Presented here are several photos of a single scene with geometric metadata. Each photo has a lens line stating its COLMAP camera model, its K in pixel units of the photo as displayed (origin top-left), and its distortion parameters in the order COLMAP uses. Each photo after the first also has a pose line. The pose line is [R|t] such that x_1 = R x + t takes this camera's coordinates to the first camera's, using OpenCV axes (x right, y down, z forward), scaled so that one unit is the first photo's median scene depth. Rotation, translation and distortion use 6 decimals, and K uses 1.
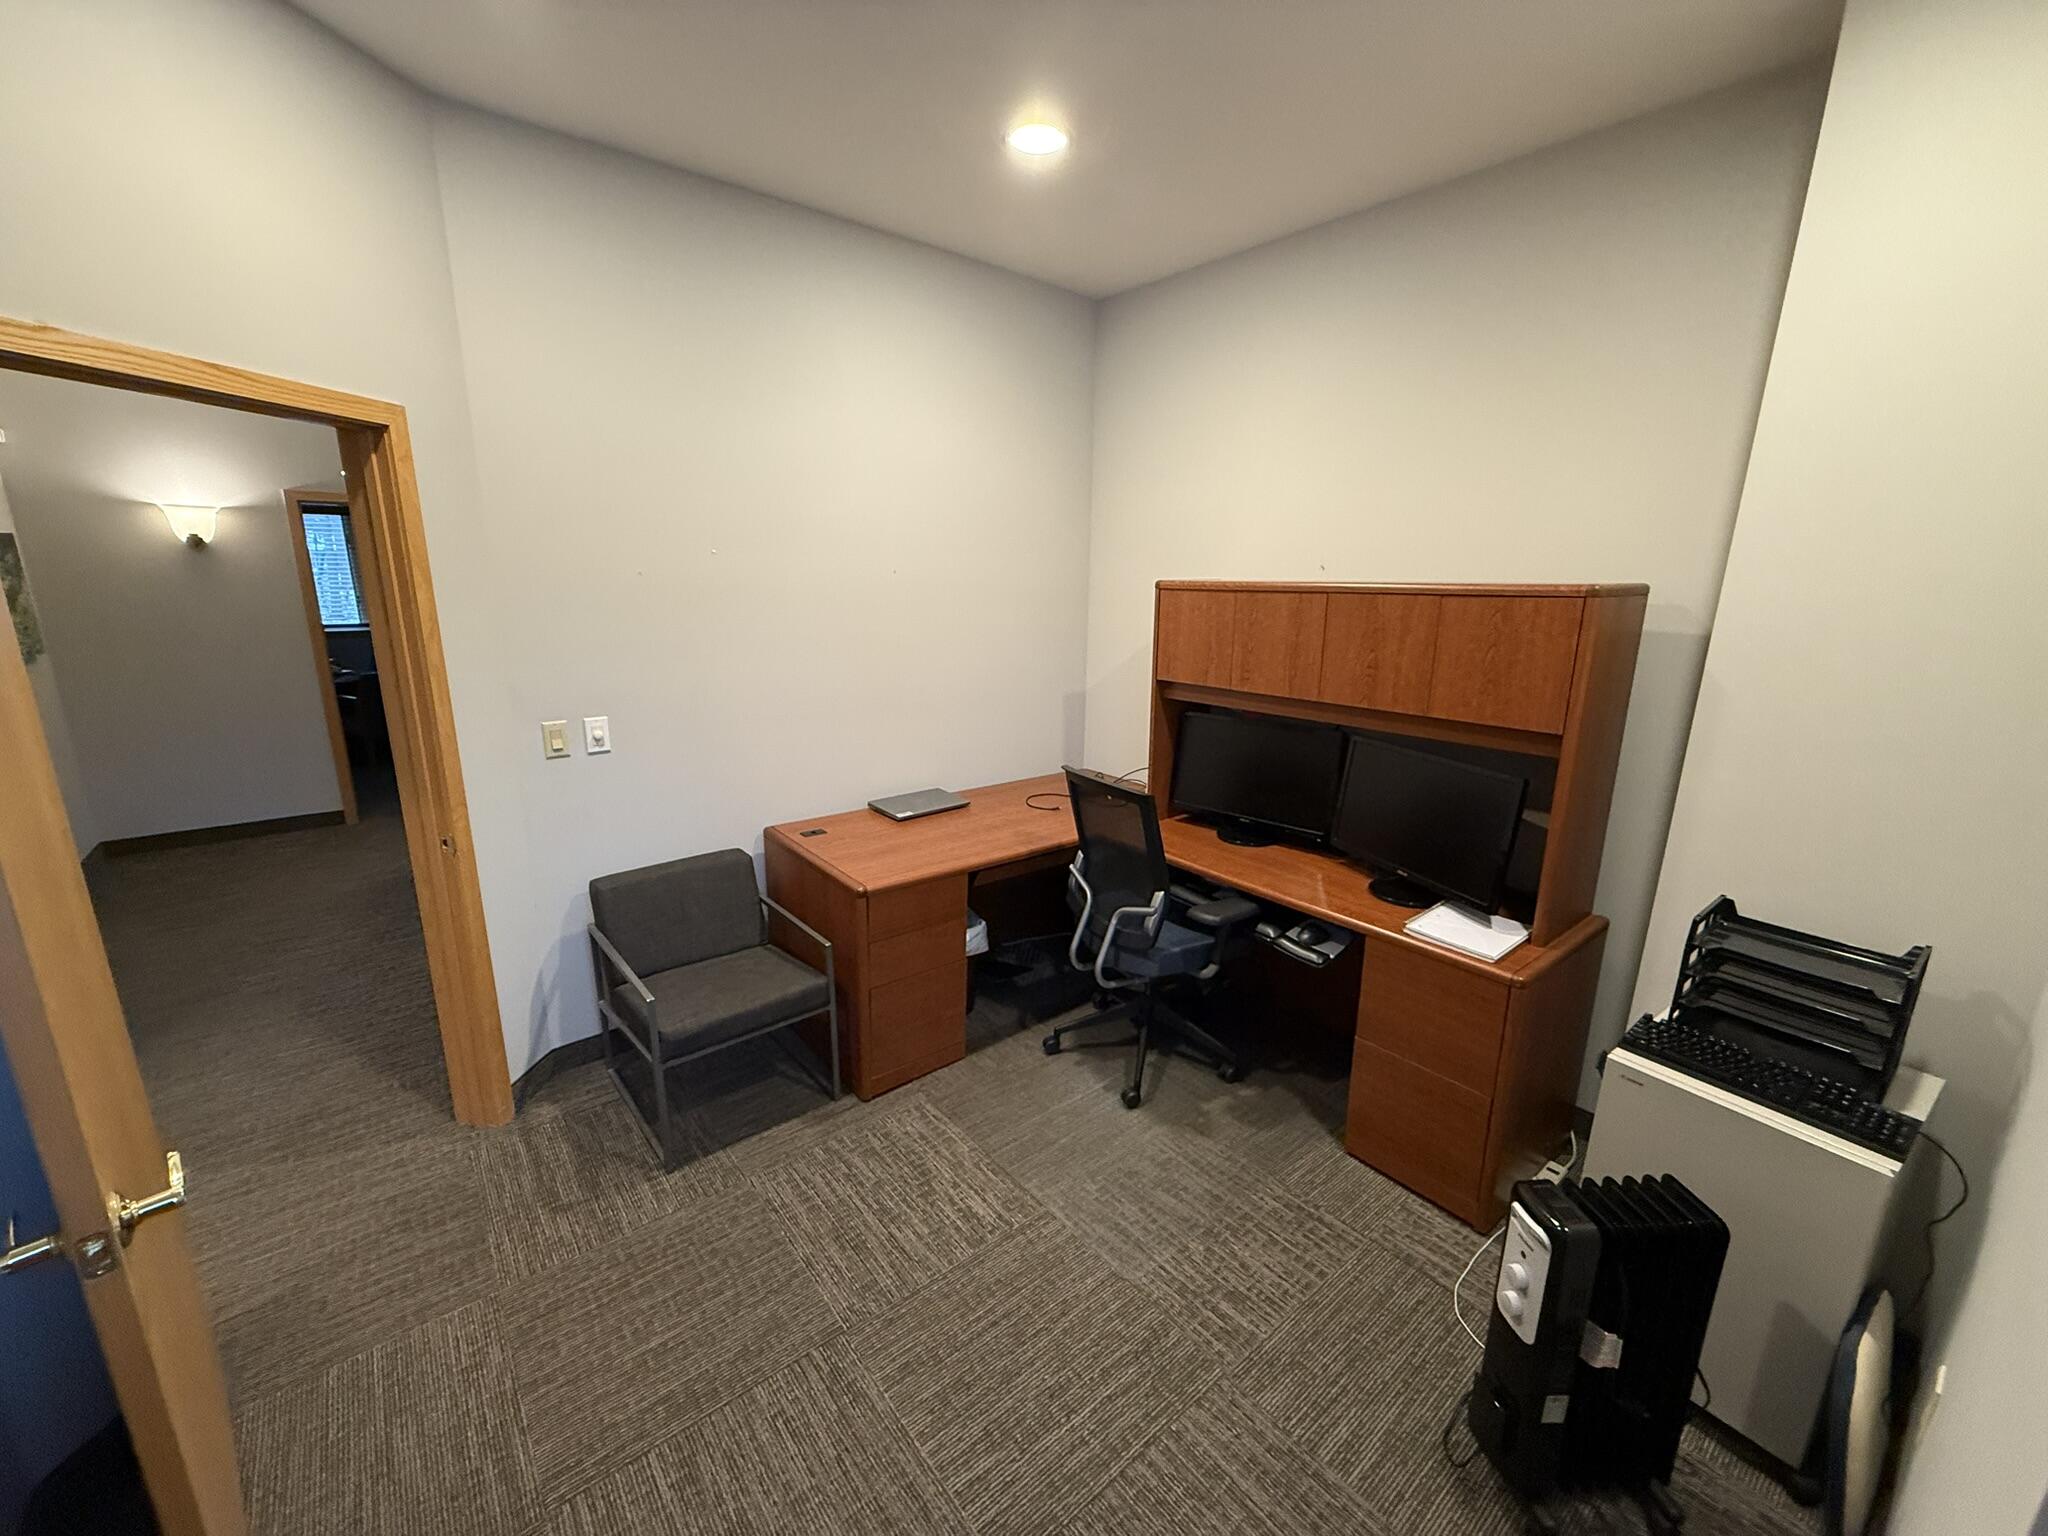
lens RADIAL K [[808.4, 0, 1006.2], [0, 808.4, 765.2], [0, 0, 1]] dist [-0.002546, -0.000014]
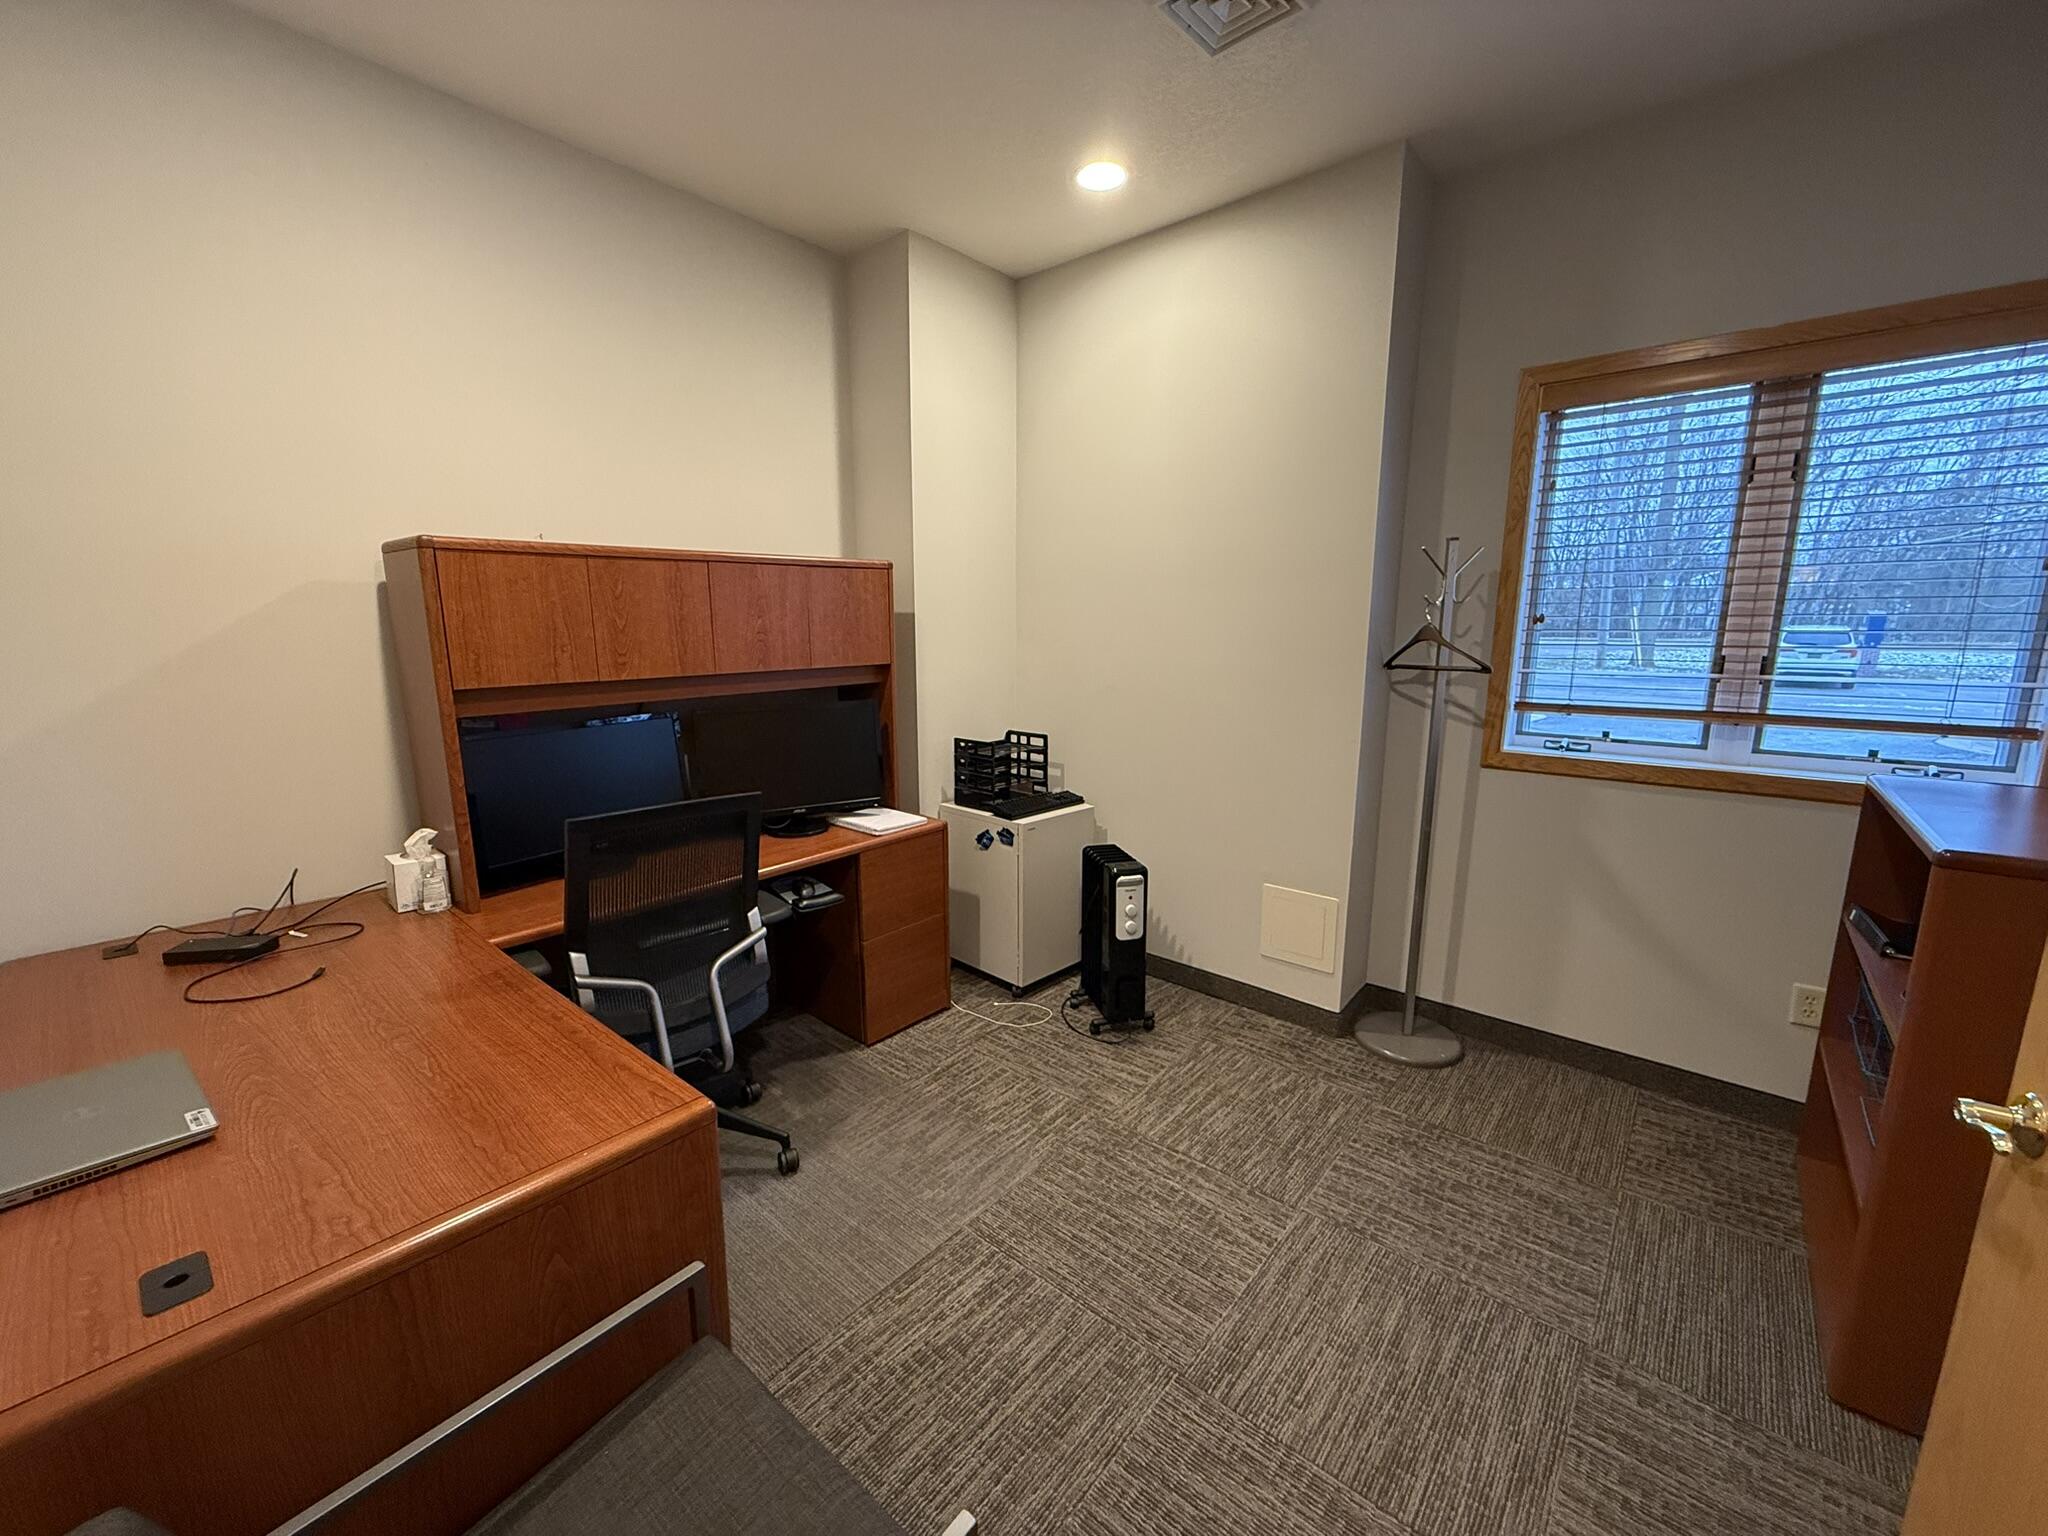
lens RADIAL K [[808.4, 0, 1031.5], [0, 808.4, 764.2], [0, 0, 1]] dist [-0.002546, -0.000014]
pose [[-0.189974, -0.184030, 0.964387, -0.731957], [0.227457, 0.947301, 0.225576, -0.124547], [-0.955078, 0.262210, -0.138103, 0.910690]]
